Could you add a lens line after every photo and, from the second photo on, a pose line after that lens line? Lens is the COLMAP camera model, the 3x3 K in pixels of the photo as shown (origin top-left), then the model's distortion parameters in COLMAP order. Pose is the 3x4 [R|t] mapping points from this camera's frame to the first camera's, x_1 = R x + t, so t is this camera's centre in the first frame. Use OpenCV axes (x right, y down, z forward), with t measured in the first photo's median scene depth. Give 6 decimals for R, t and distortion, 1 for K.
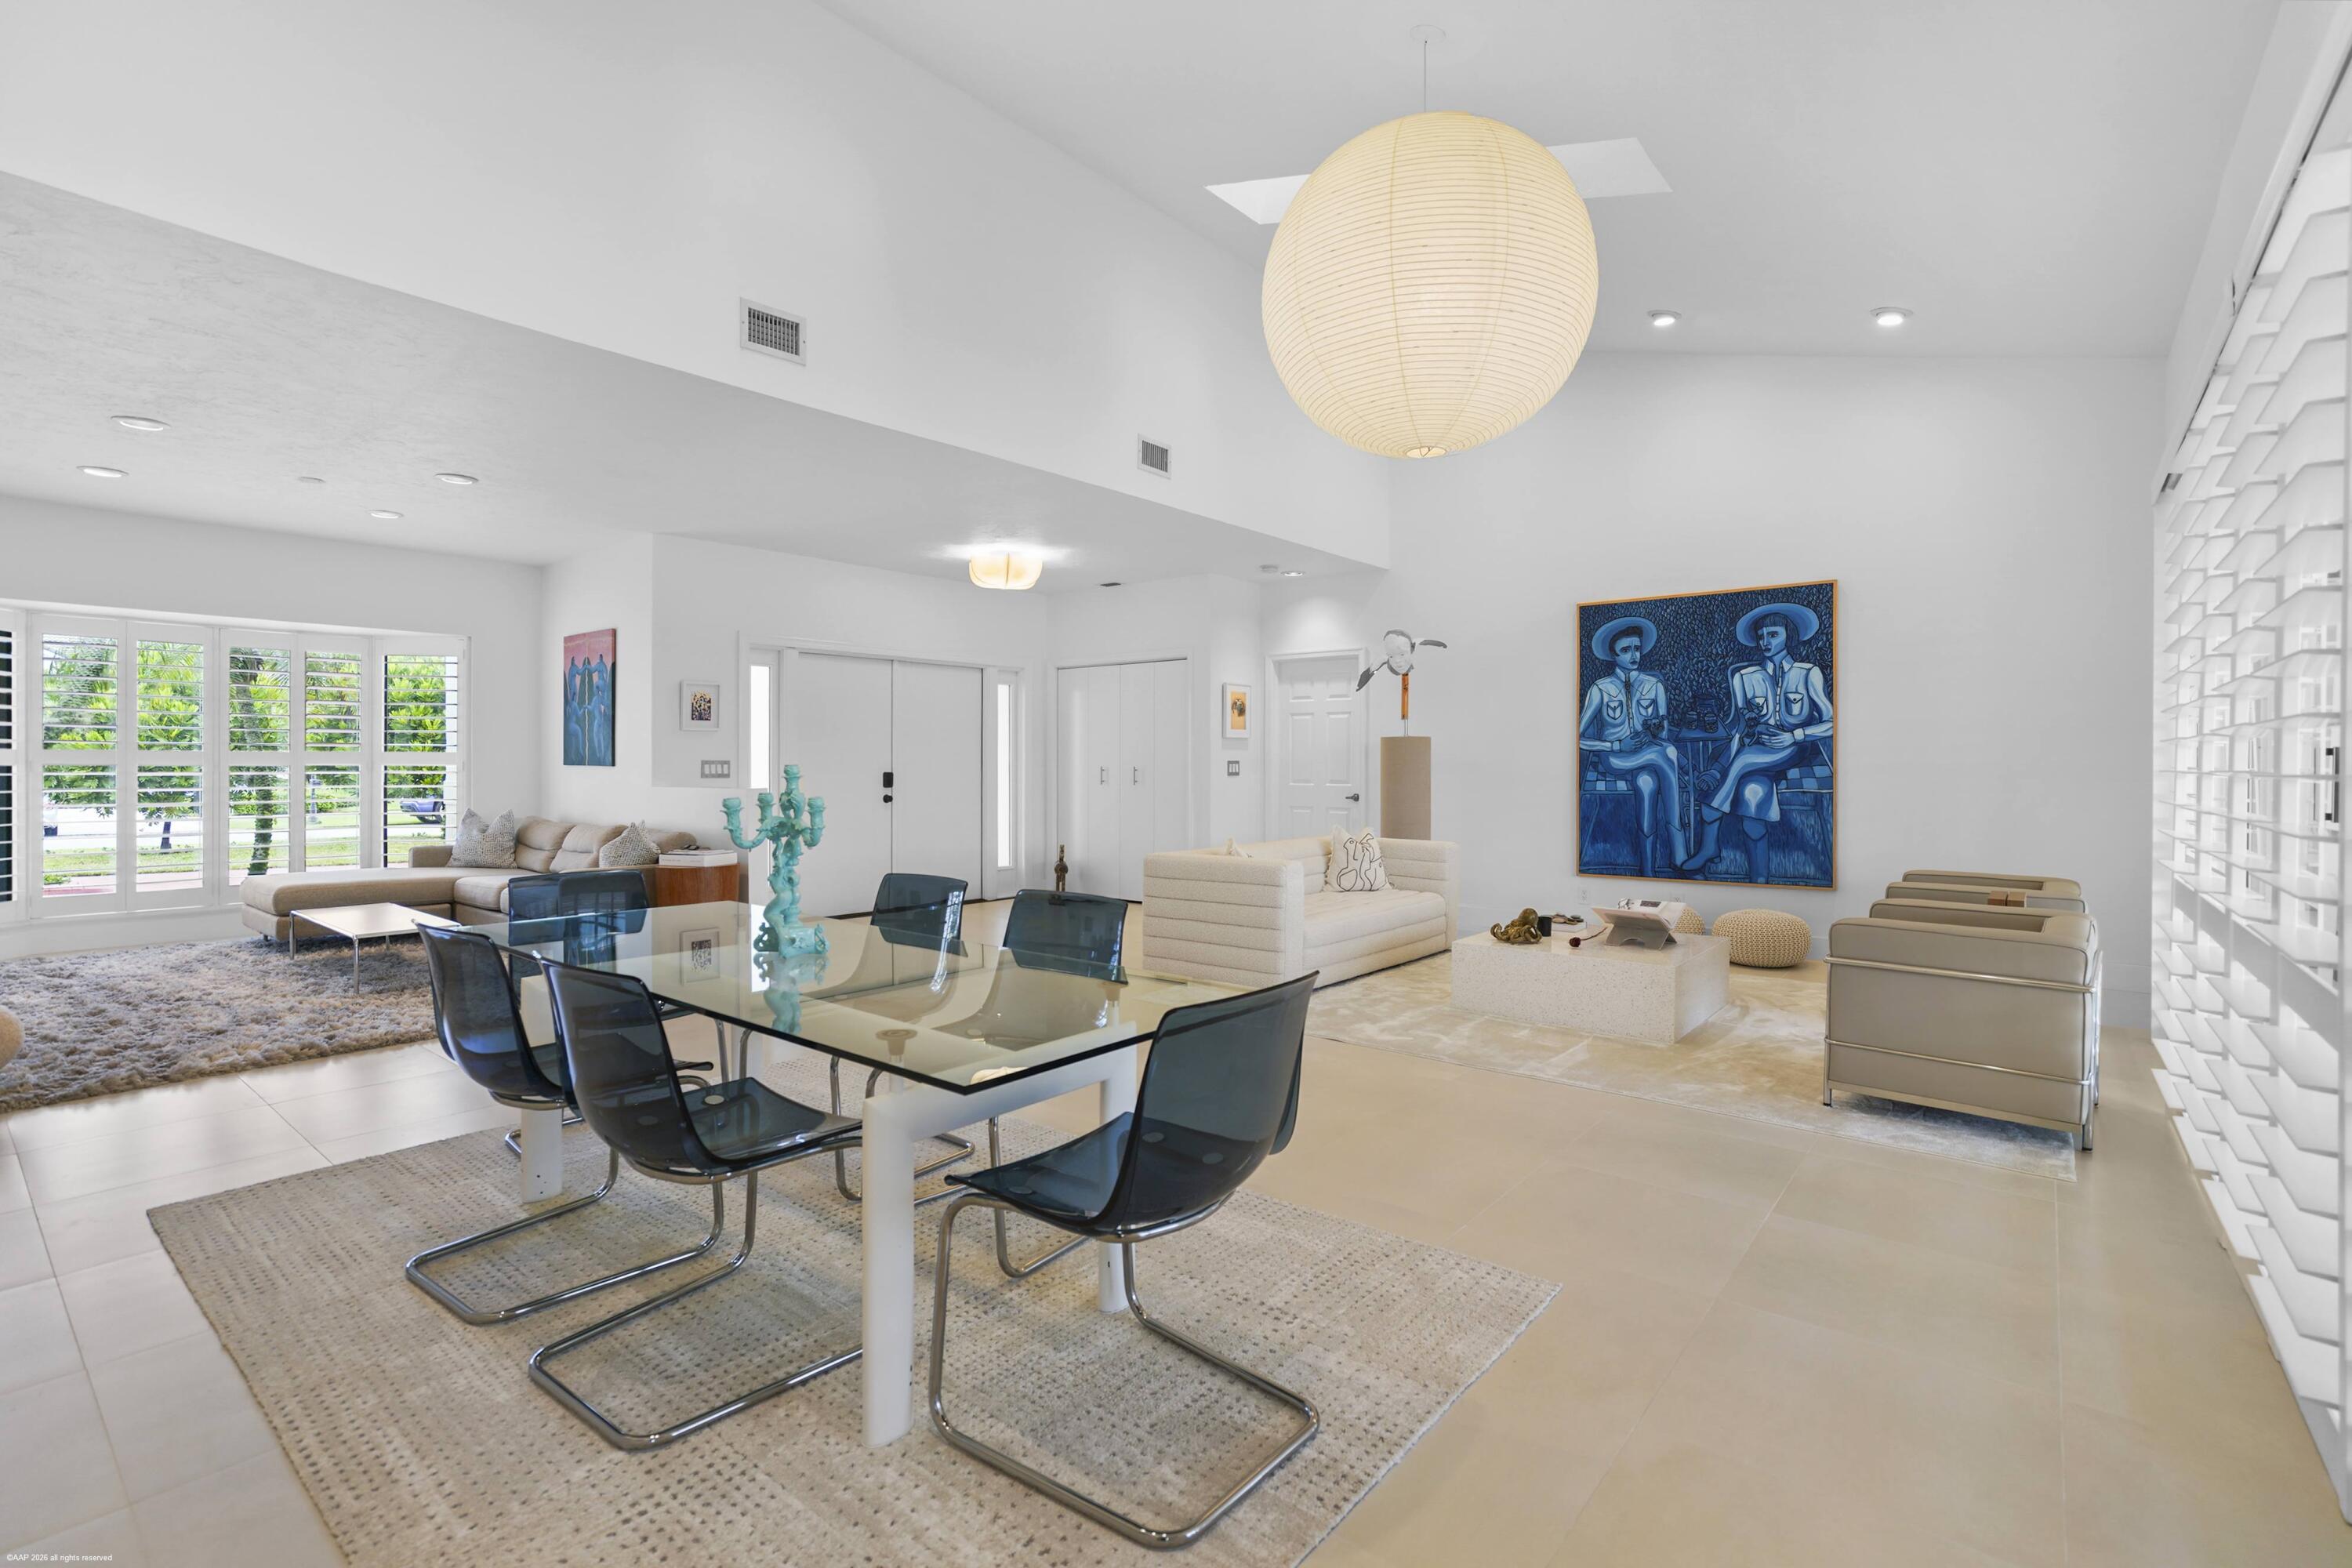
lens RADIAL K [[1089.1, 0, 1177.7], [0, 1089.1, 760.8], [0, 0, 1]] dist [-0.044928, 0.016818]
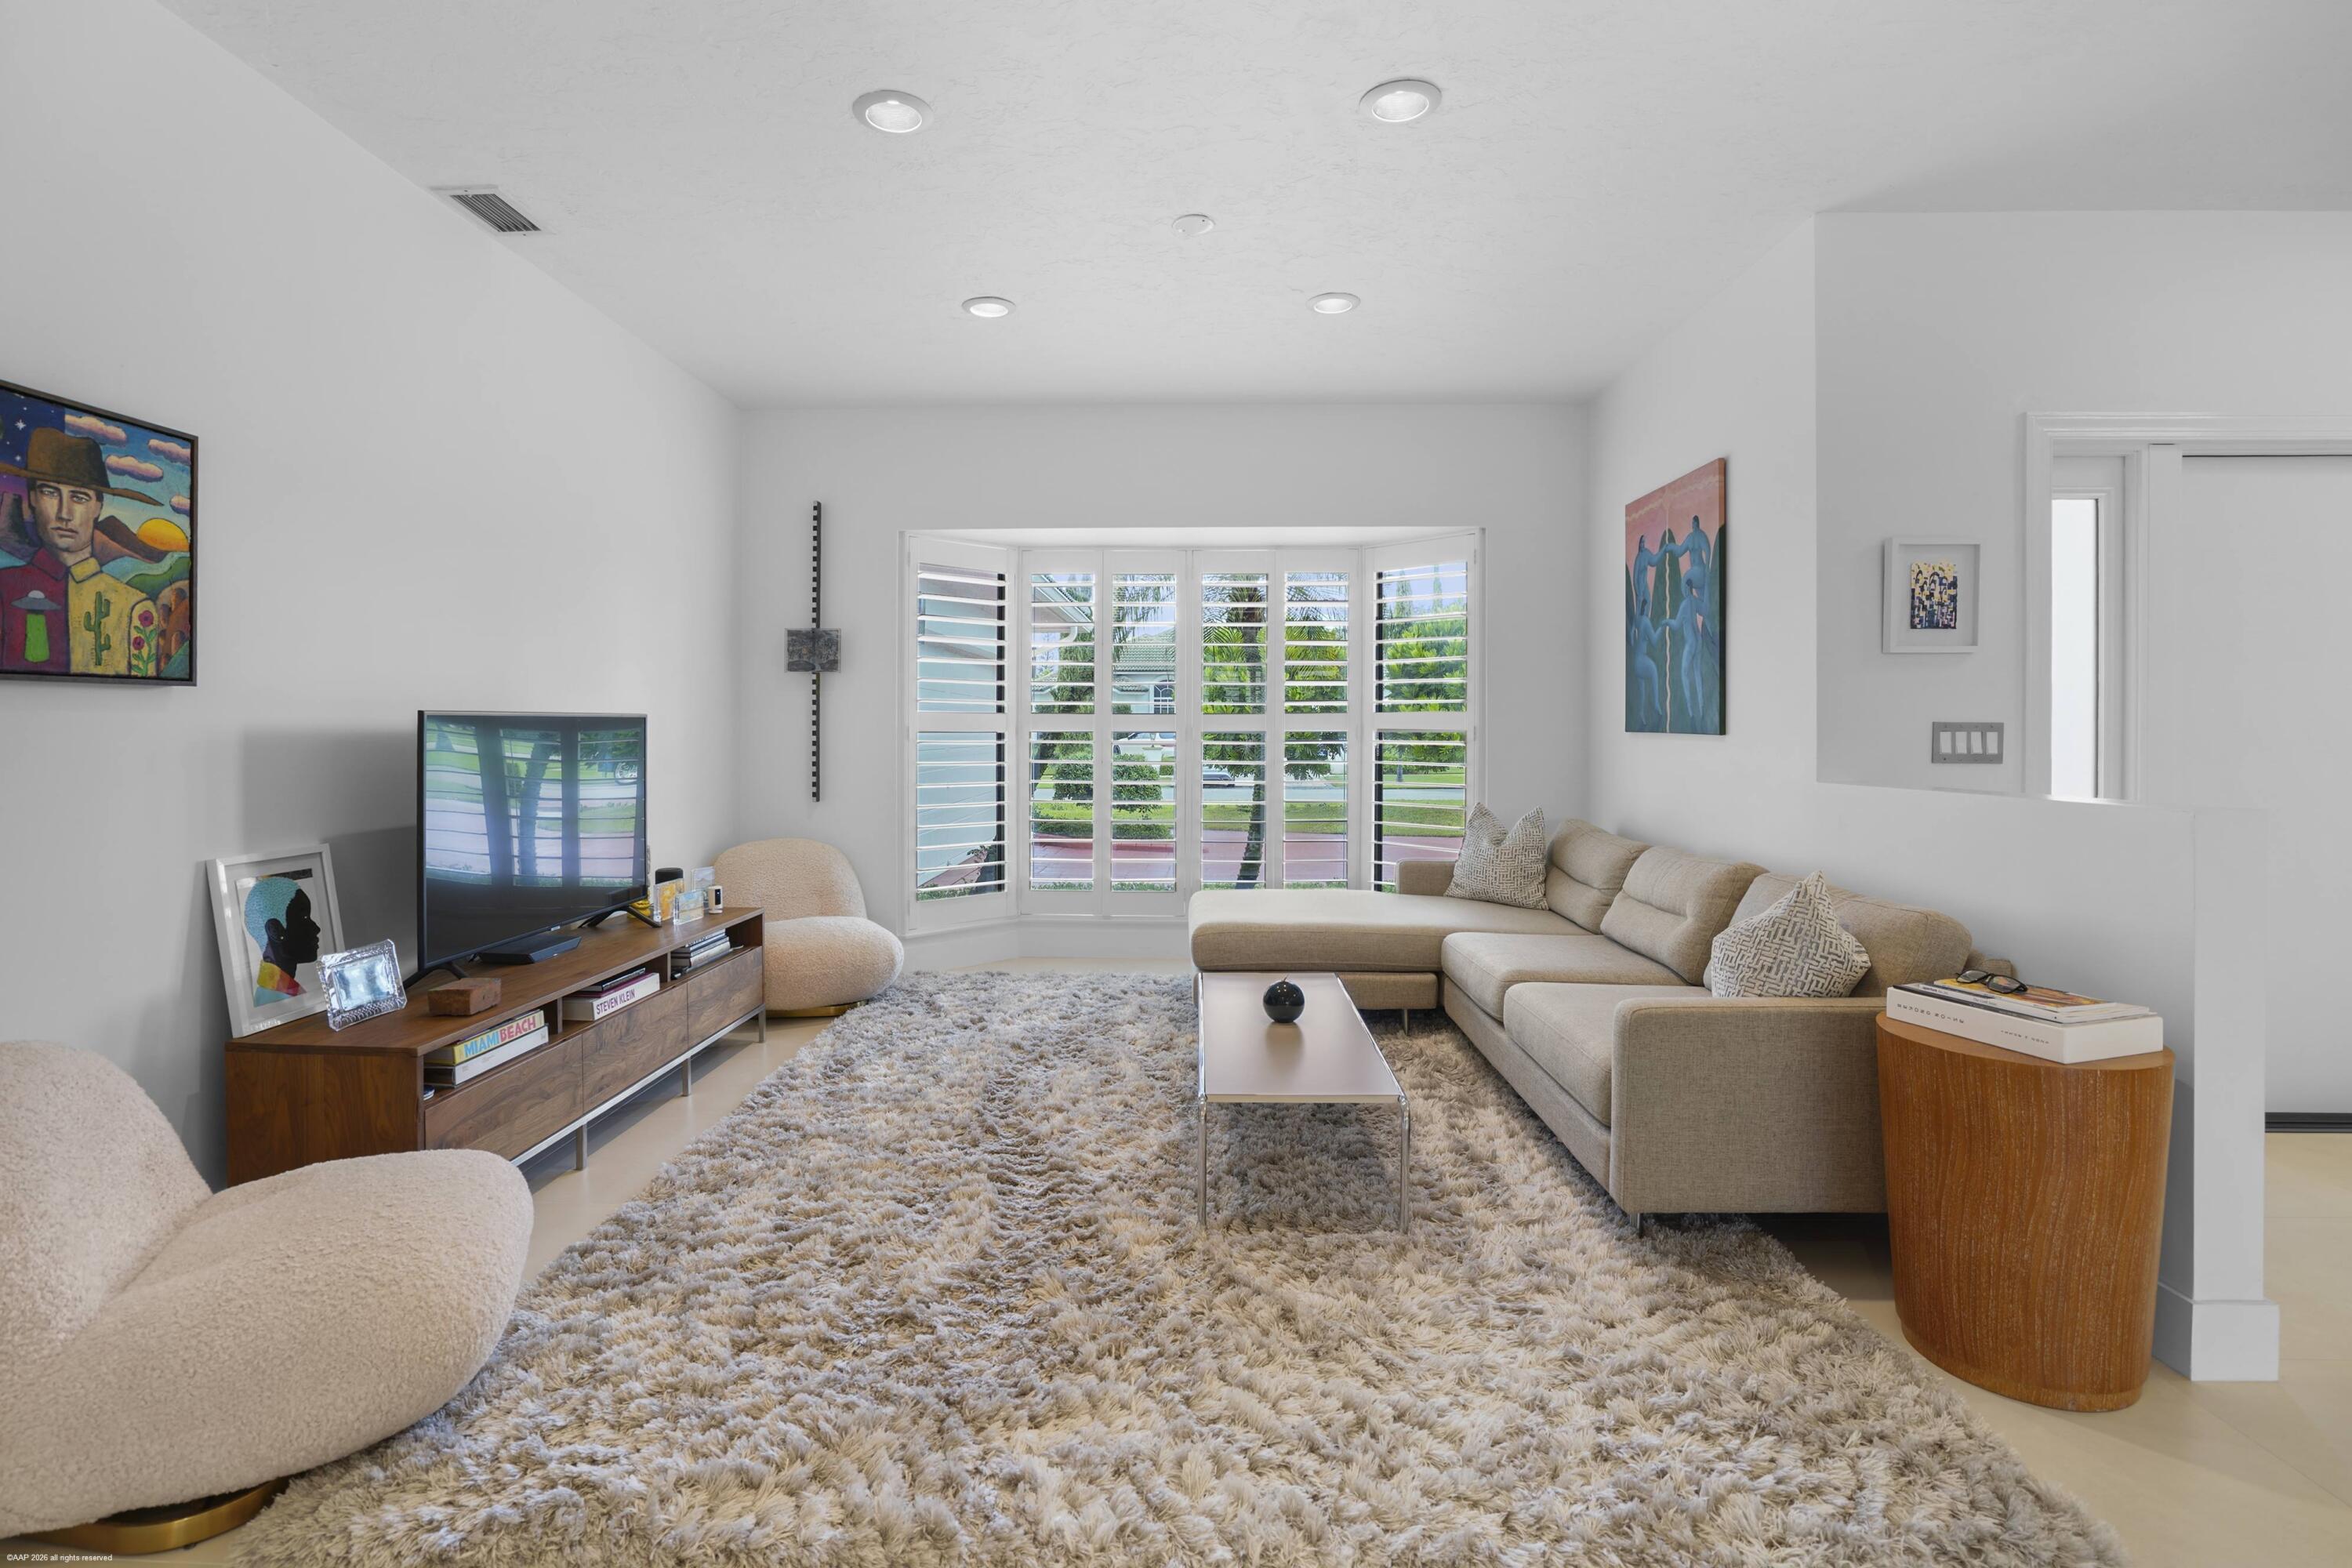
lens RADIAL K [[1131.4, 0, 1174.7], [0, 1131.4, 736.1], [0, 0, 1]] dist [-0.002872, 0.000230]
pose [[0.626015, 0.005744, -0.779790, -0.272408], [0.004028, 0.999936, 0.010599, -0.000934], [0.779800, -0.009776, 0.625952, 0.471138]]
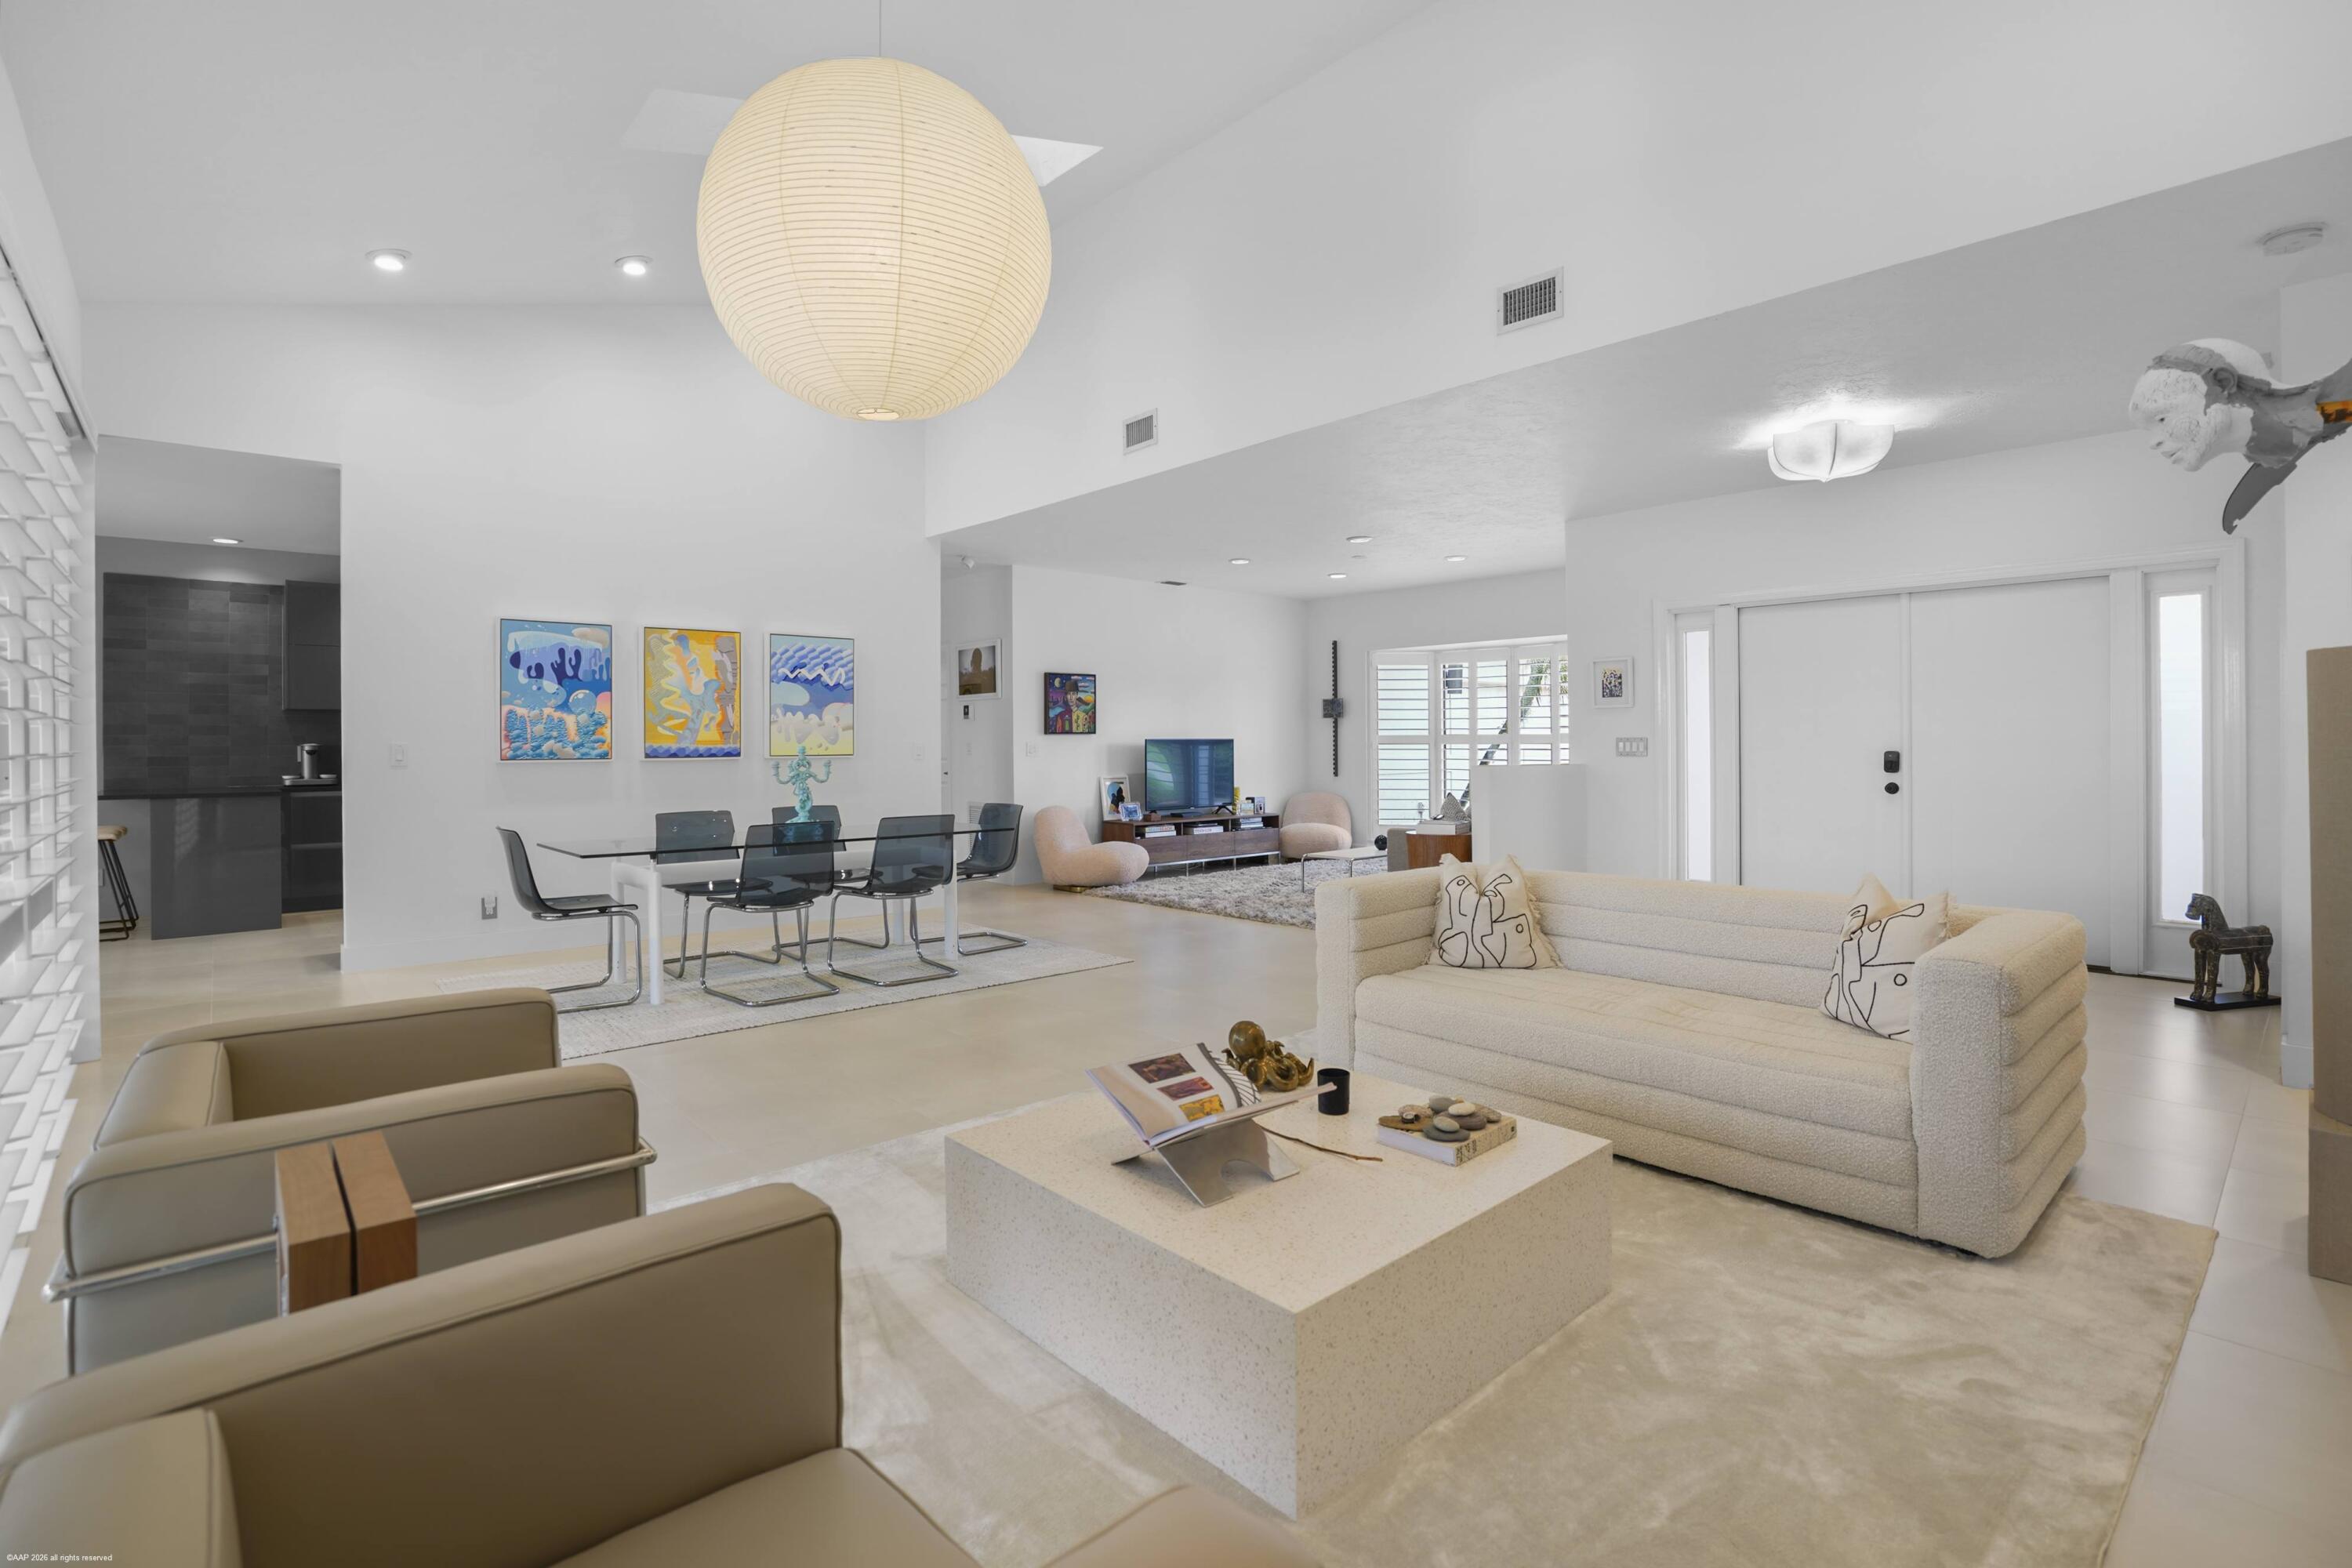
lens RADIAL K [[1131.4, 0, 1174.7], [0, 1131.4, 736.1], [0, 0, 1]] dist [-0.002872, 0.000230]
pose [[-0.138715, -0.005940, -0.990314, 0.611736], [0.012261, 0.999895, -0.007715, 0.000707], [0.990256, -0.013213, -0.138628, 0.731222]]
